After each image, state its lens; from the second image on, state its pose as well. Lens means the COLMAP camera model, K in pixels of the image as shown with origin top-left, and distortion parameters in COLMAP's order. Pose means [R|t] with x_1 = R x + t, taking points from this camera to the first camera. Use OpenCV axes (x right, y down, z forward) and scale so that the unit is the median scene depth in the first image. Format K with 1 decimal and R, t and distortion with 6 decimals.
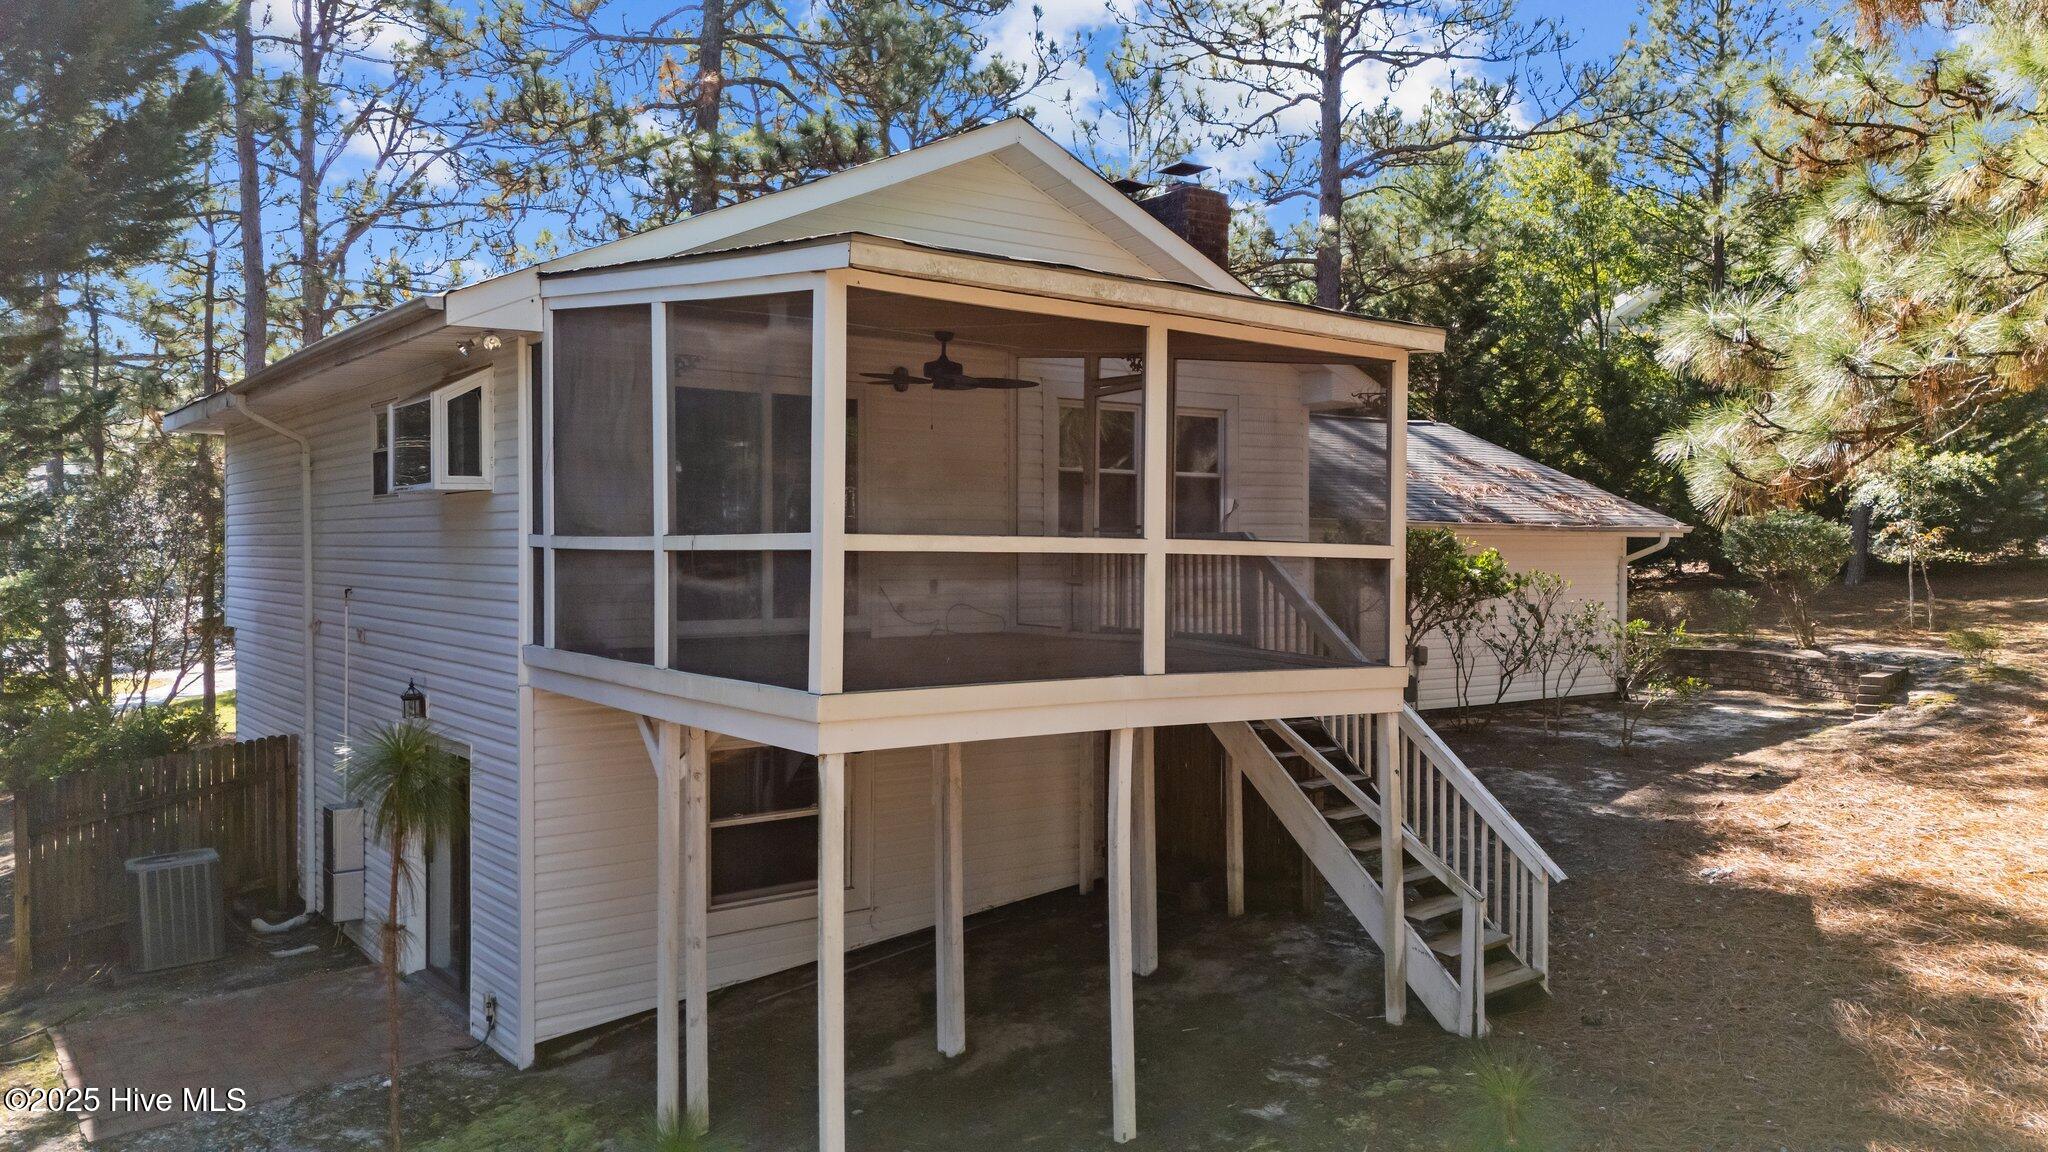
lens RADIAL K [[1523.2, 0, 1025.1], [0, 1523.2, 551.5], [0, 0, 1]] dist [-0.001224, 0.001806]
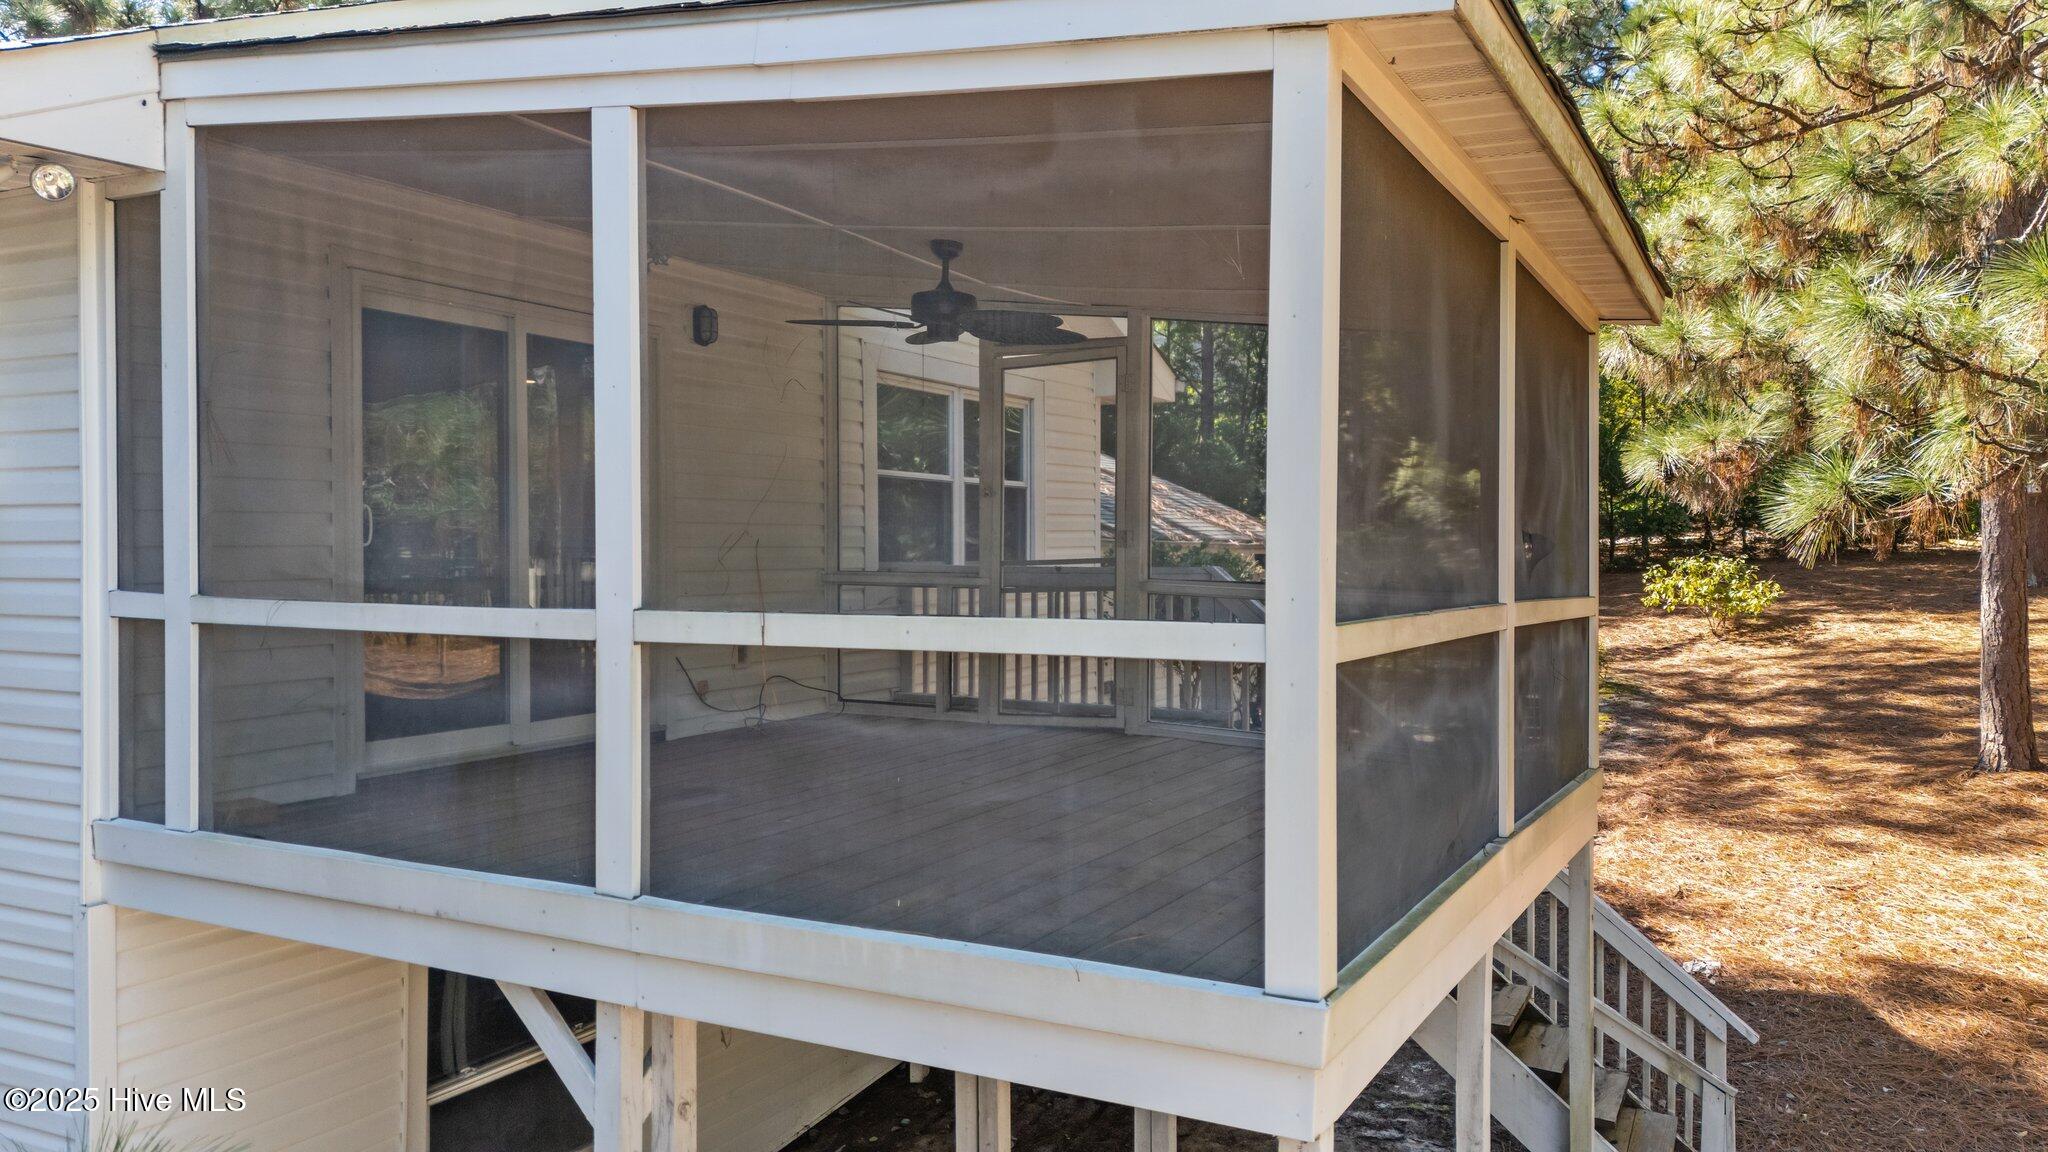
lens RADIAL K [[1523.2, 0, 1025.1], [0, 1523.2, 551.5], [0, 0, 1]] dist [-0.001224, 0.001806]
pose [[0.904243, -0.002615, 0.427009, -0.277582], [0.002176, 0.999996, 0.001514, -0.024585], [-0.427012, -0.000440, 0.904246, 0.452472]]
